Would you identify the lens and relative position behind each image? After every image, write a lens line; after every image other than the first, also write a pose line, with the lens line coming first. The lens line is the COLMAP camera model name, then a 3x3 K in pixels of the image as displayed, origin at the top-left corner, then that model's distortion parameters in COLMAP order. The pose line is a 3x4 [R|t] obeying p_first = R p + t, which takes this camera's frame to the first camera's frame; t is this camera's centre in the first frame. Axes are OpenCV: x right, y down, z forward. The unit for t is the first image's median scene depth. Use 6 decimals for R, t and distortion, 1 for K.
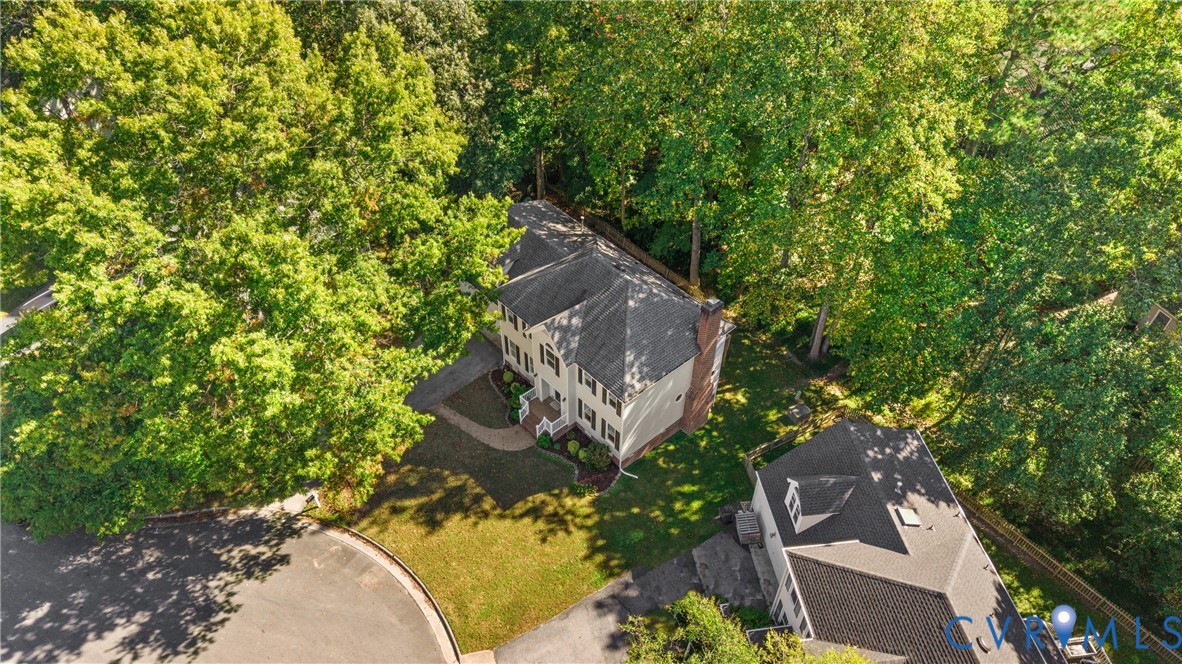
lens RADIAL K [[806.5, 0, 591.0], [0, 806.5, 332.0], [0, 0, 1]] dist [0.025642, -0.001375]
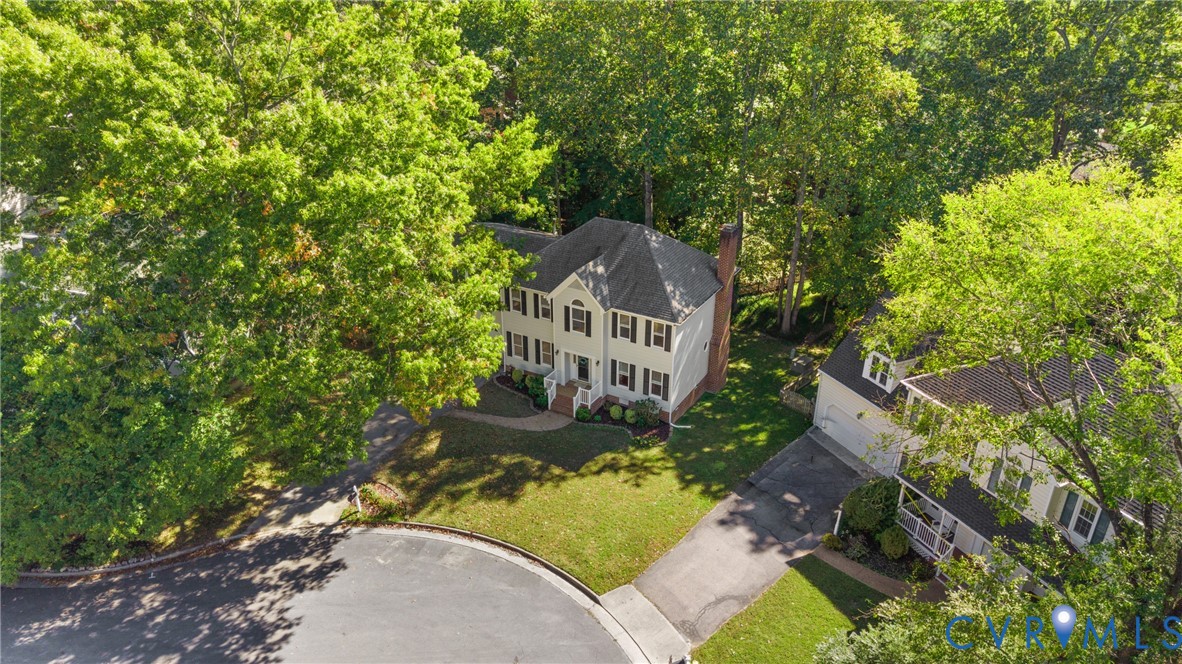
lens RADIAL K [[806.5, 0, 591.0], [0, 806.5, 332.0], [0, 0, 1]] dist [0.025642, -0.001375]
pose [[0.949541, -0.142400, 0.279453, -0.330096], [0.219551, 0.938071, -0.267992, 0.331935], [-0.223985, 0.315824, 0.922001, 0.132406]]
